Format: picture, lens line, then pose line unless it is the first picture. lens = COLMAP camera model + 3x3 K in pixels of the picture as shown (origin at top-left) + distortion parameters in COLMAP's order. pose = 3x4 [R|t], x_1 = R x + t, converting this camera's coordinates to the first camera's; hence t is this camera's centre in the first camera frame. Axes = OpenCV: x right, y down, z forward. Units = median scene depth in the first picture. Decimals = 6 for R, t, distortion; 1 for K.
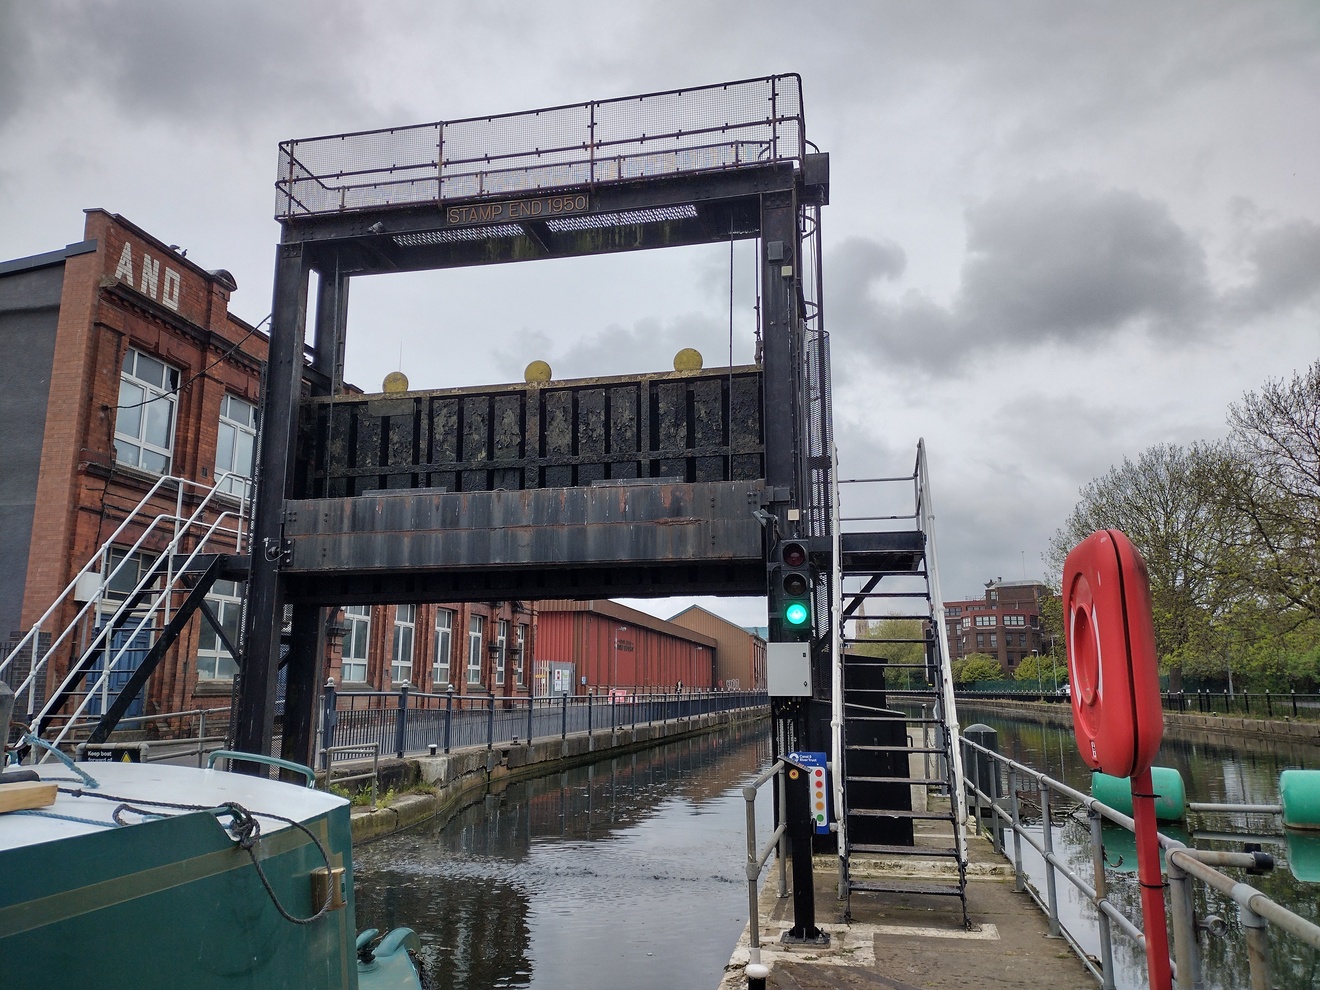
lens RADIAL K [[981.6, 0, 676.6], [0, 981.6, 493.5], [0, 0, 1]] dist [0.066782, -0.075704]
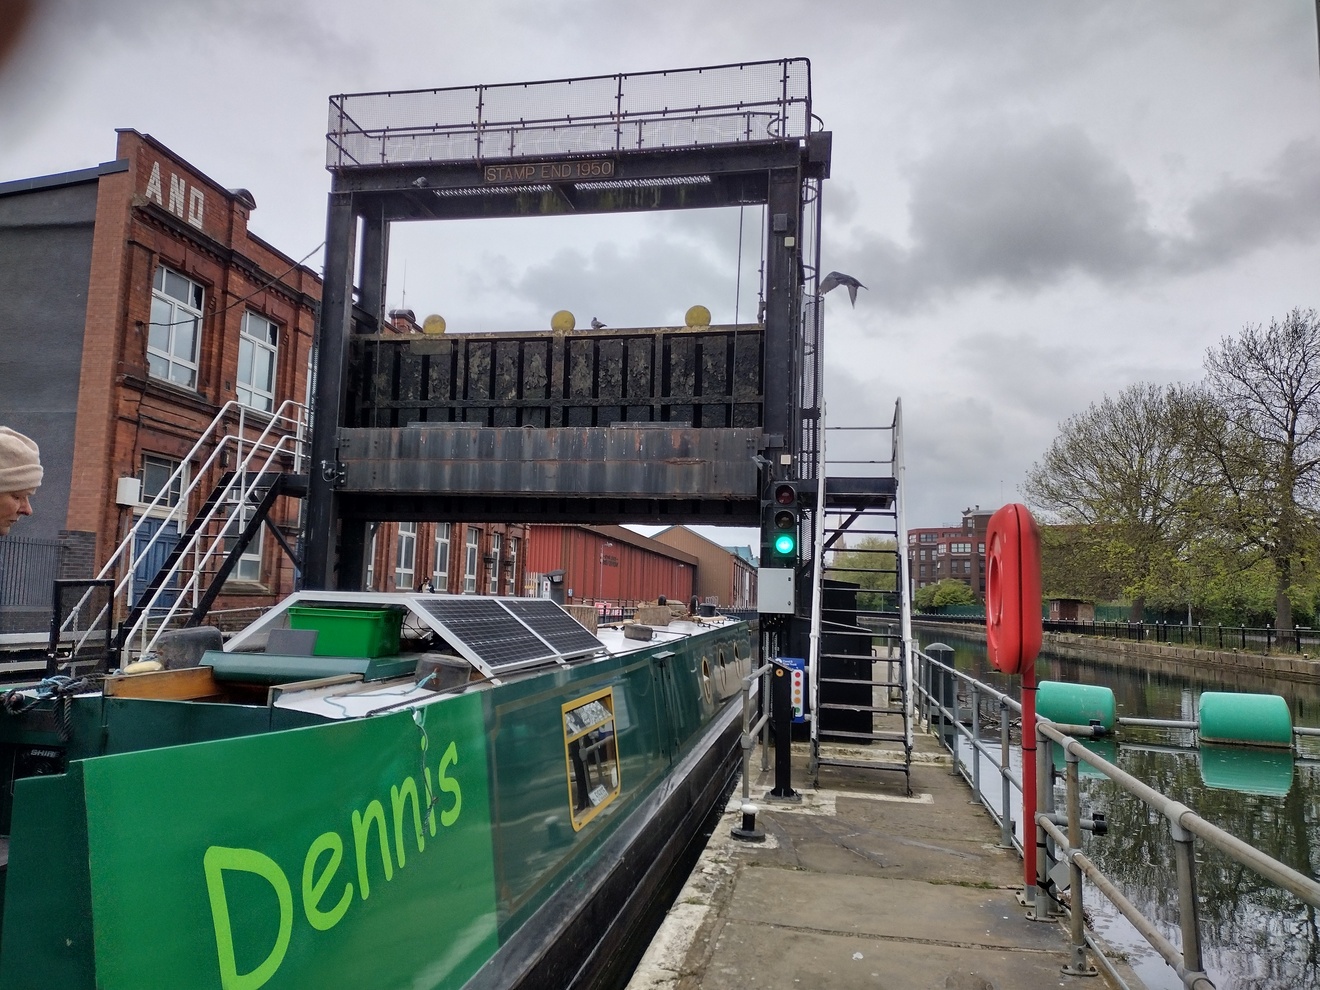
lens RADIAL K [[981.6, 0, 674.5], [0, 981.6, 496.8], [0, 0, 1]] dist [0.066782, -0.075704]
pose [[0.999228, 0.035826, 0.016114, -0.018764], [-0.037098, 0.995504, 0.087157, -0.019556], [-0.012919, -0.087687, 0.996064, -0.100286]]
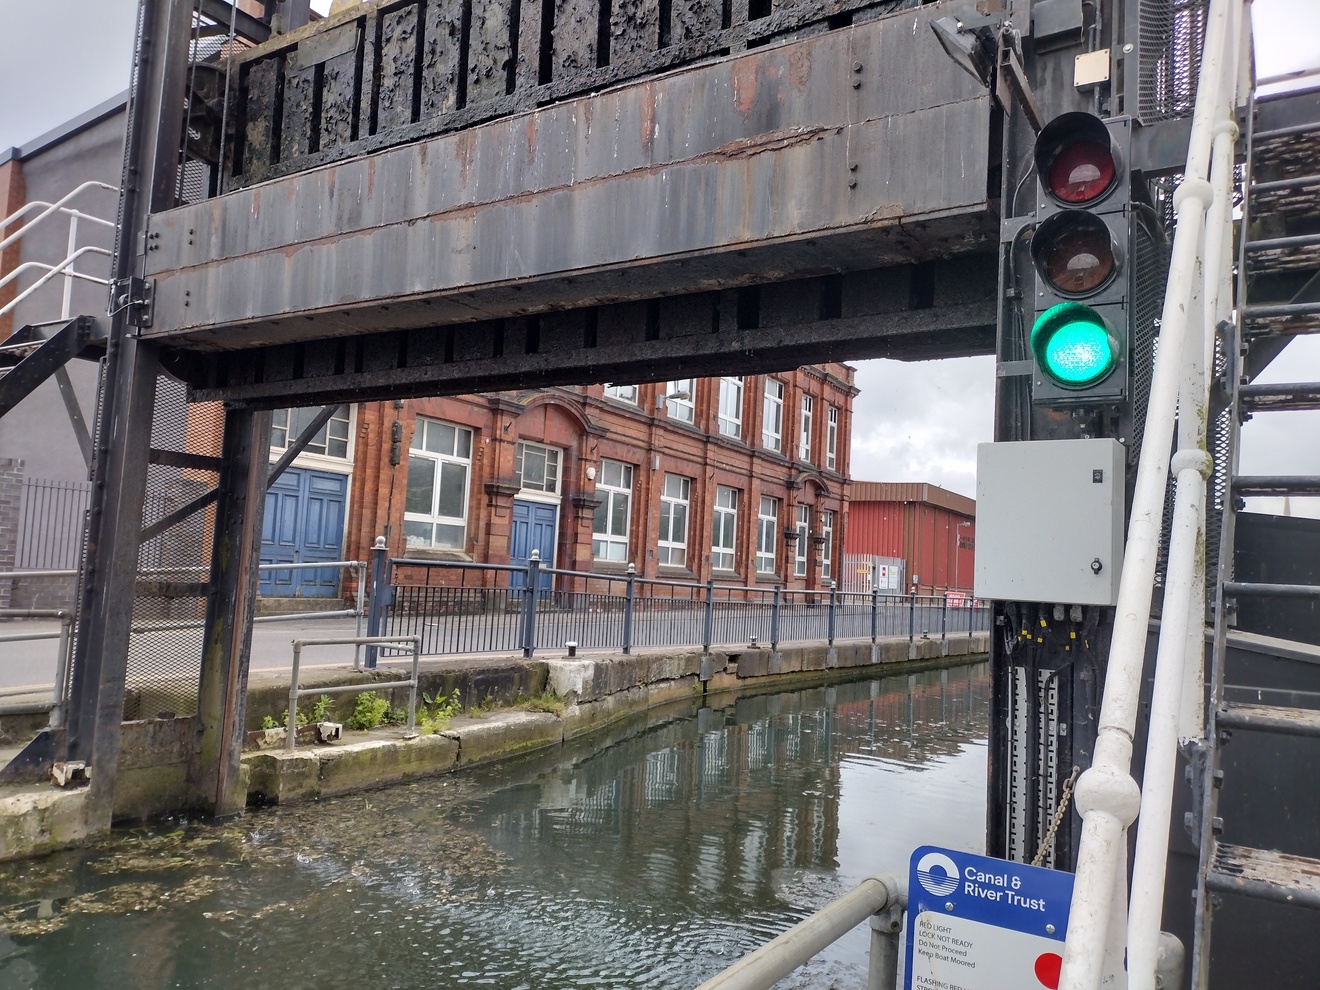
lens RADIAL K [[981.6, 0, 662.7], [0, 981.6, 492.0], [0, 0, 1]] dist [0.066782, -0.075704]
pose [[0.930196, 0.020968, -0.366465, 0.070892], [0.016118, 0.995071, 0.097846, 0.082746], [0.366710, -0.096923, 0.925273, 0.399555]]
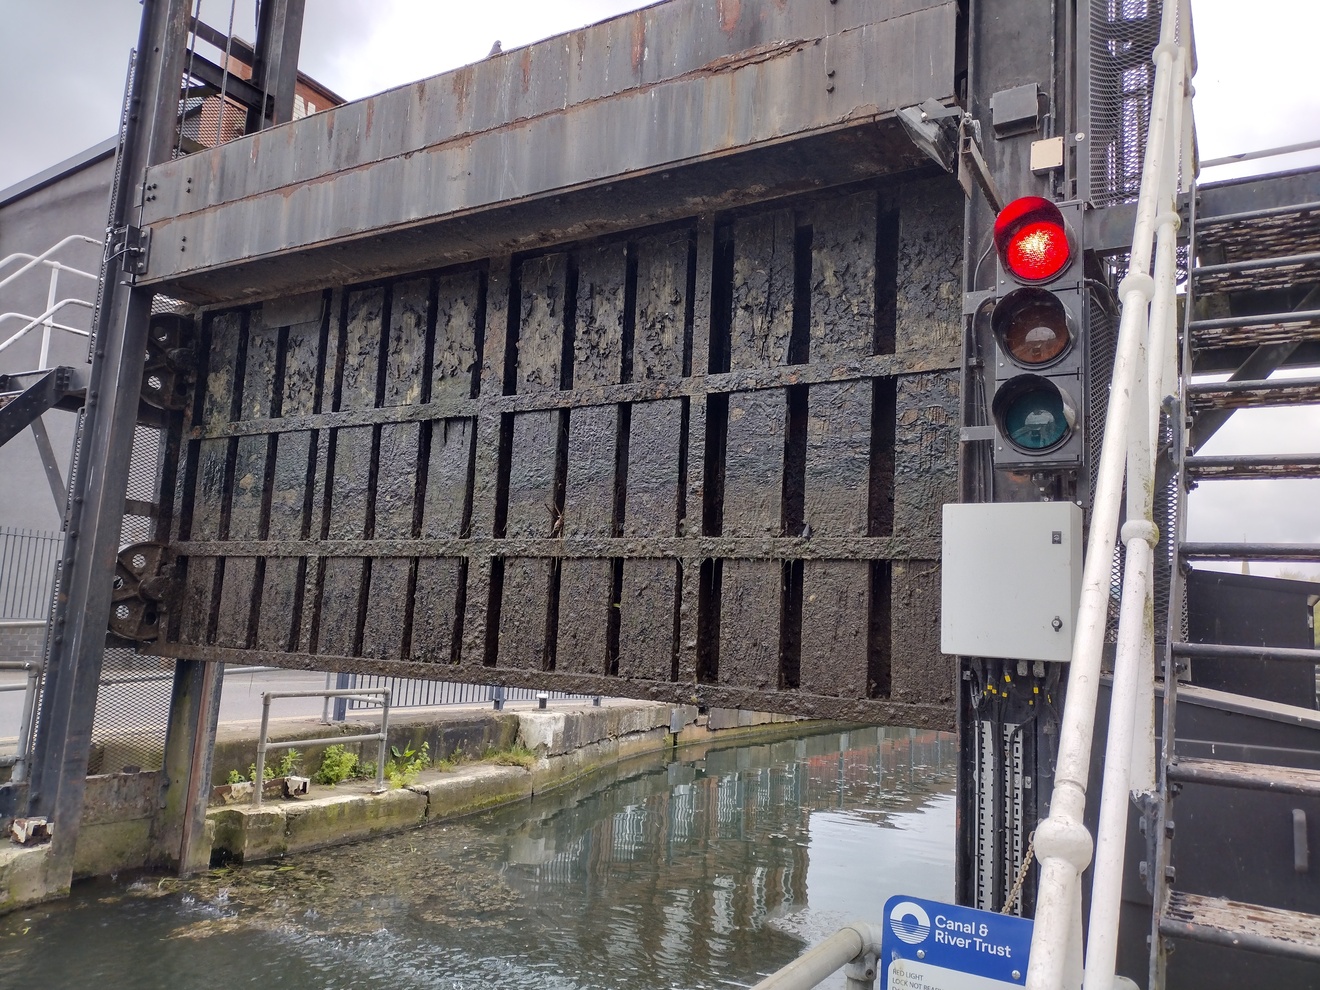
lens RADIAL K [[981.6, 0, 663.5], [0, 981.6, 489.3], [0, 0, 1]] dist [0.066782, -0.075704]
pose [[0.941206, 0.009170, -0.337709, 0.071429], [0.006655, 0.998934, 0.045674, 0.080264], [0.337768, -0.045237, 0.940142, 0.392215]]
